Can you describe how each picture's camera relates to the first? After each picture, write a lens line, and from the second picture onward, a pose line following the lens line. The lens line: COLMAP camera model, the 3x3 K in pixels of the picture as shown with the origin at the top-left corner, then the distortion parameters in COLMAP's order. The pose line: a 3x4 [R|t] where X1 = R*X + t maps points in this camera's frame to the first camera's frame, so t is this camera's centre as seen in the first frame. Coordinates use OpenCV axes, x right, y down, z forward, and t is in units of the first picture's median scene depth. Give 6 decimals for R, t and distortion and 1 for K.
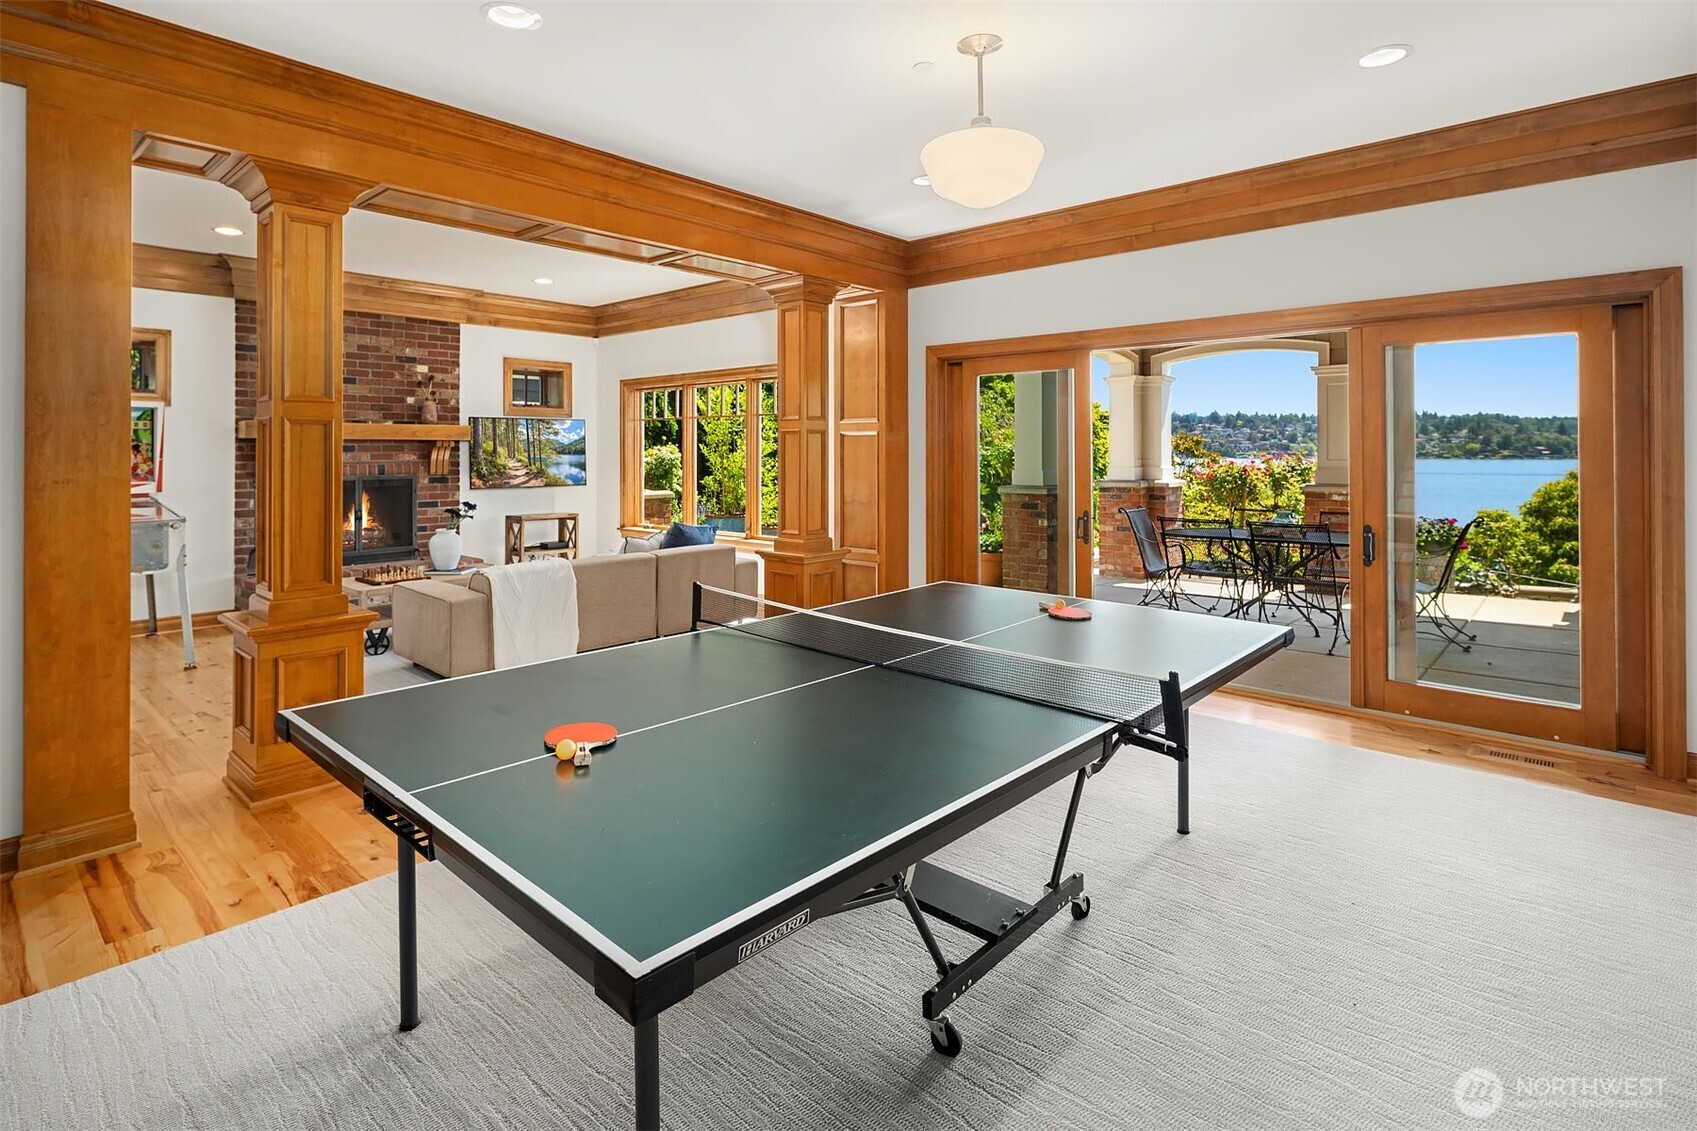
lens RADIAL K [[849.1, 0, 863.2], [0, 849.1, 449.4], [0, 0, 1]] dist [0.006434, -0.001843]
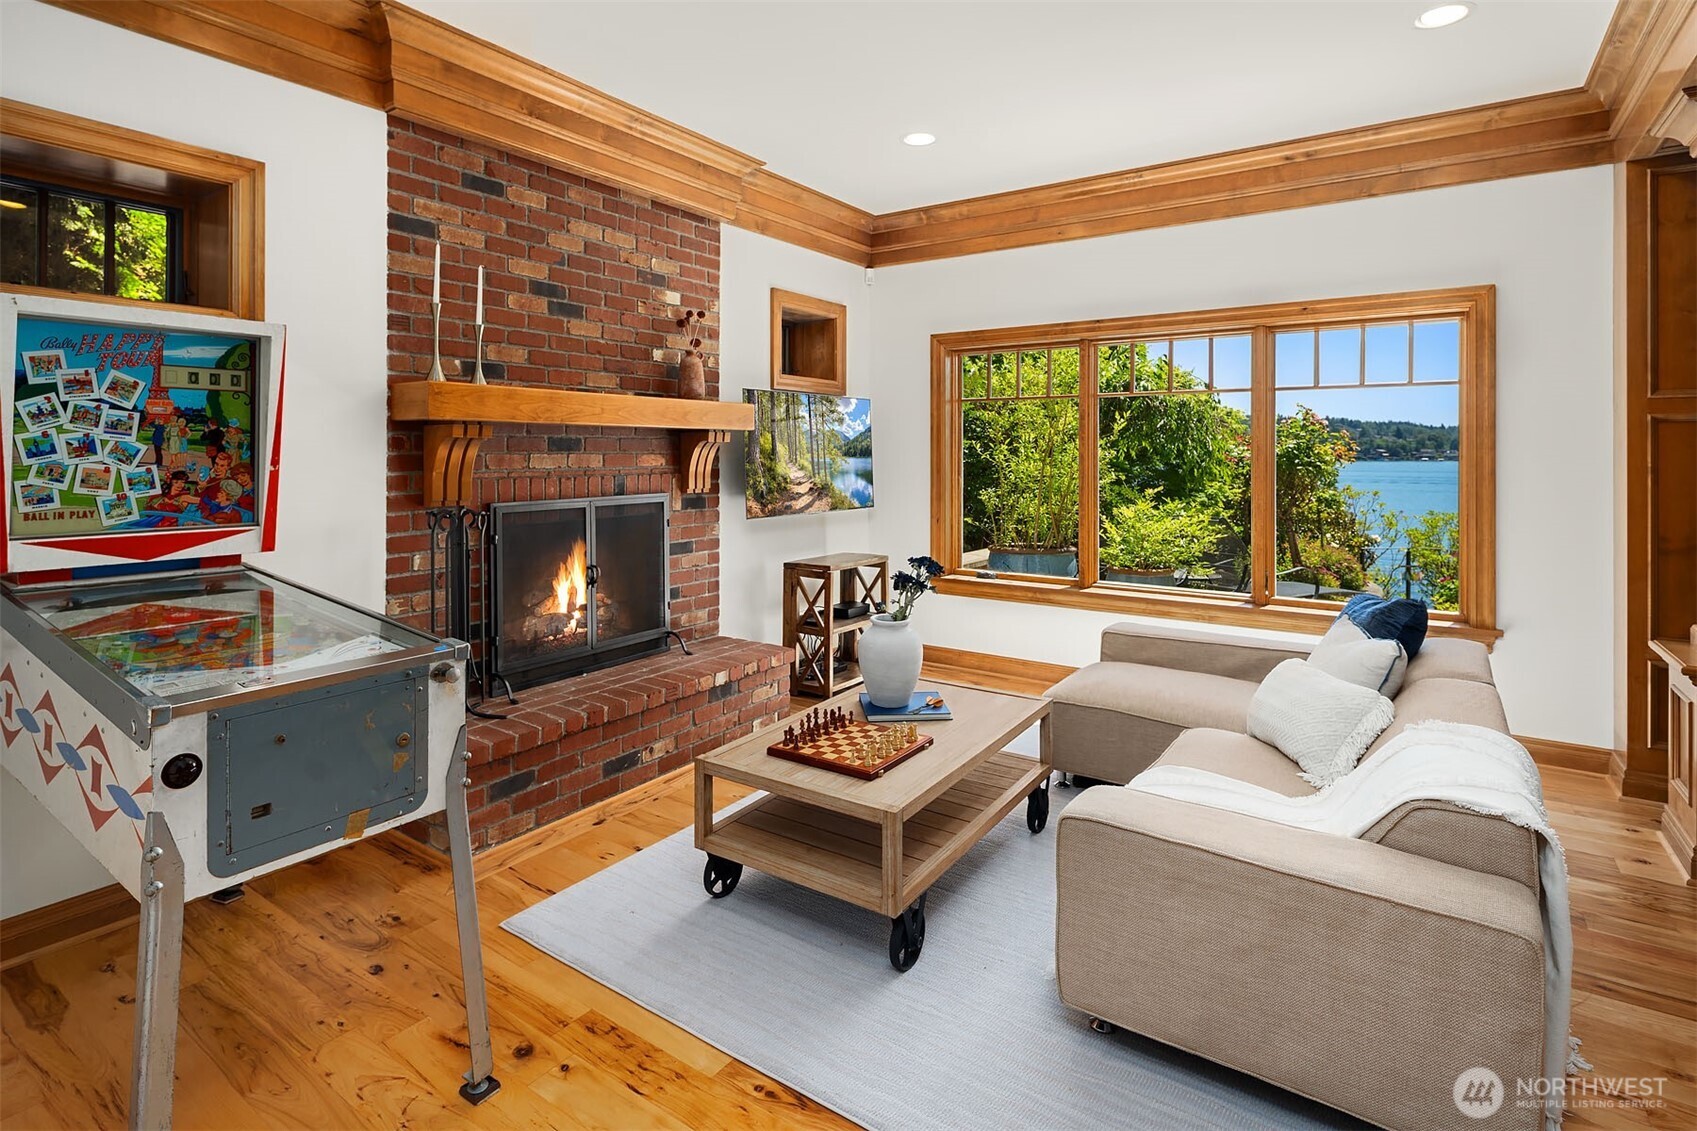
lens RADIAL K [[849.1, 0, 829.3], [0, 849.1, 449.4], [0, 0, 1]] dist [0.006434, -0.001843]
pose [[0.991910, 0.003635, 0.126888, -0.474111], [-0.003566, 0.999993, -0.000770, 0.001527], [-0.126890, 0.000311, 0.991917, 0.439231]]
